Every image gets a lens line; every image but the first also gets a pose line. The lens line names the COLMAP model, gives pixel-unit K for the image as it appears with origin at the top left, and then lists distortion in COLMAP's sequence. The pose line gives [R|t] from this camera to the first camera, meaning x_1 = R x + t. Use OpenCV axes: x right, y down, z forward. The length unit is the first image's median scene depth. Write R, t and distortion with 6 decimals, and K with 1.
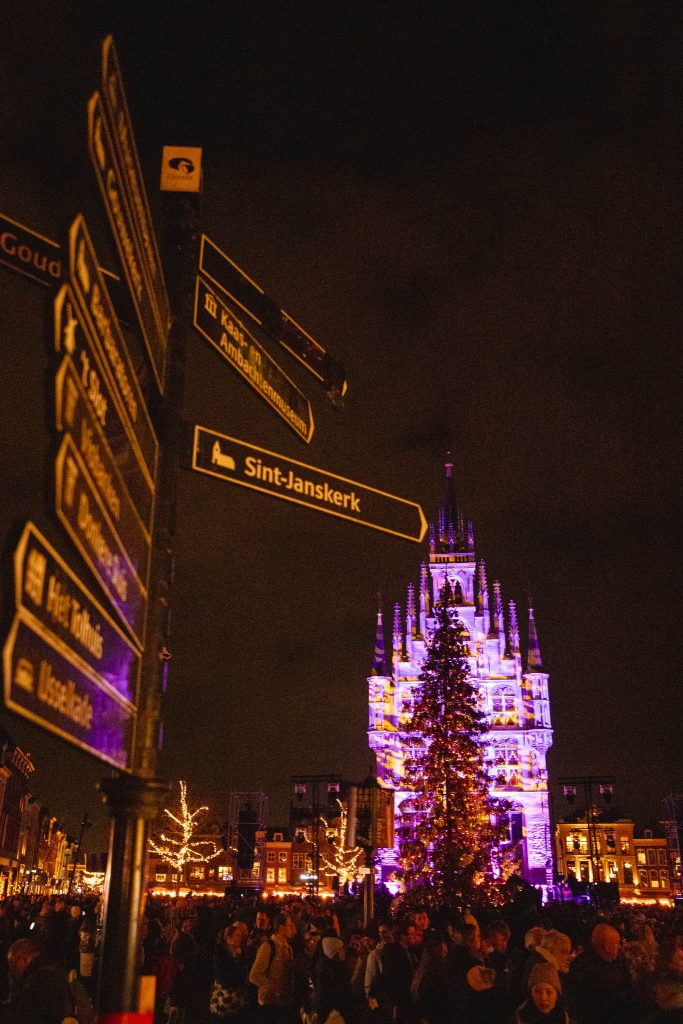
lens RADIAL K [[940.0, 0, 341.5], [0, 940.0, 512.0], [0, 0, 1]] dist [0.012499, 0.007257]
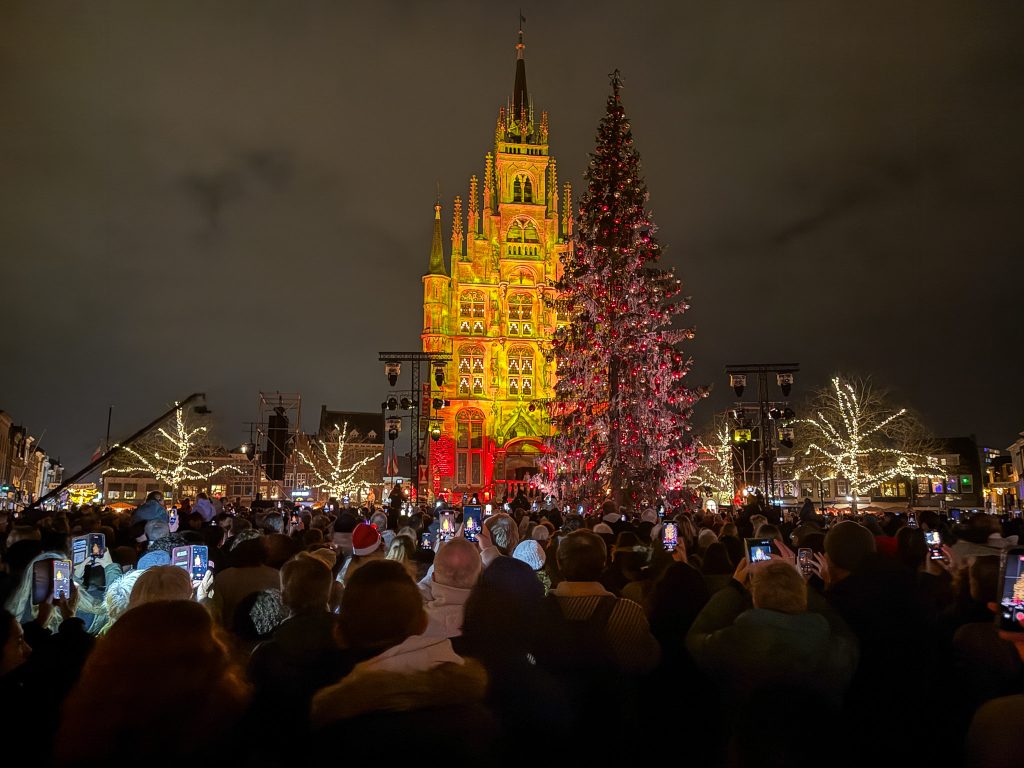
lens RADIAL K [[719.9, 0, 512.0], [0, 719.9, 384.0], [0, 0, 1]] dist [0.098929, -0.134914]
pose [[0.959707, 0.035986, 0.278689, -0.077842], [-0.095359, 0.974622, 0.202533, 0.130198], [-0.264328, -0.220948, 0.938783, 0.319557]]
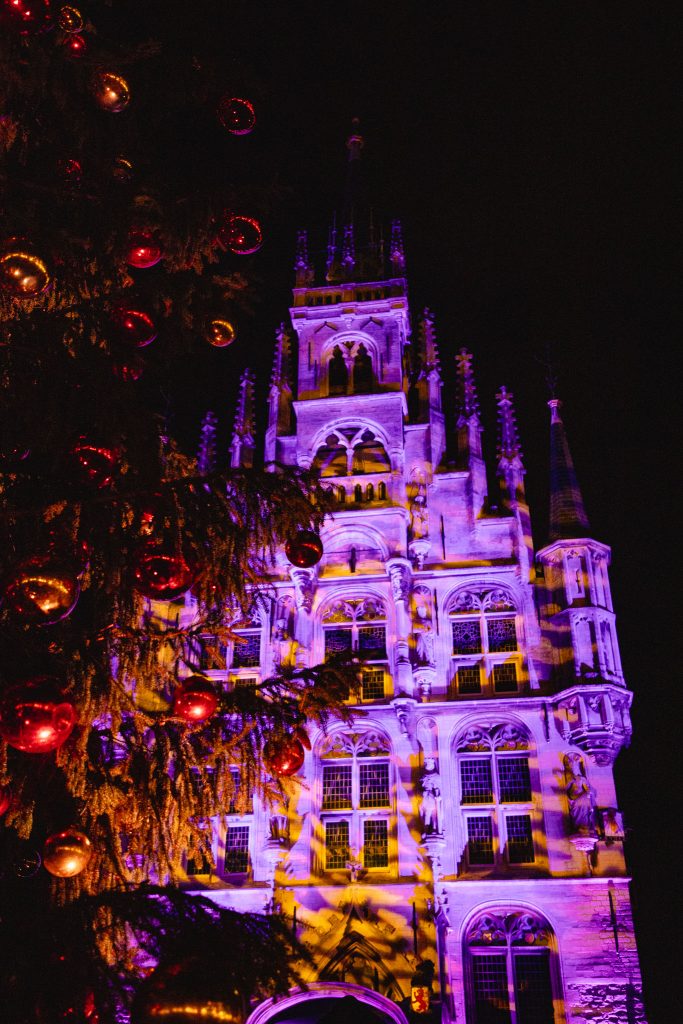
lens RADIAL K [[1153.0, 0, 341.5], [0, 1153.0, 512.0], [0, 0, 1]] dist [0.133427, 0.003676]
pose [[0.999979, -0.006182, -0.001961, 0.118205], [0.005684, 0.981015, -0.193847, 0.237975], [0.003122, 0.193832, 0.981030, 0.559424]]
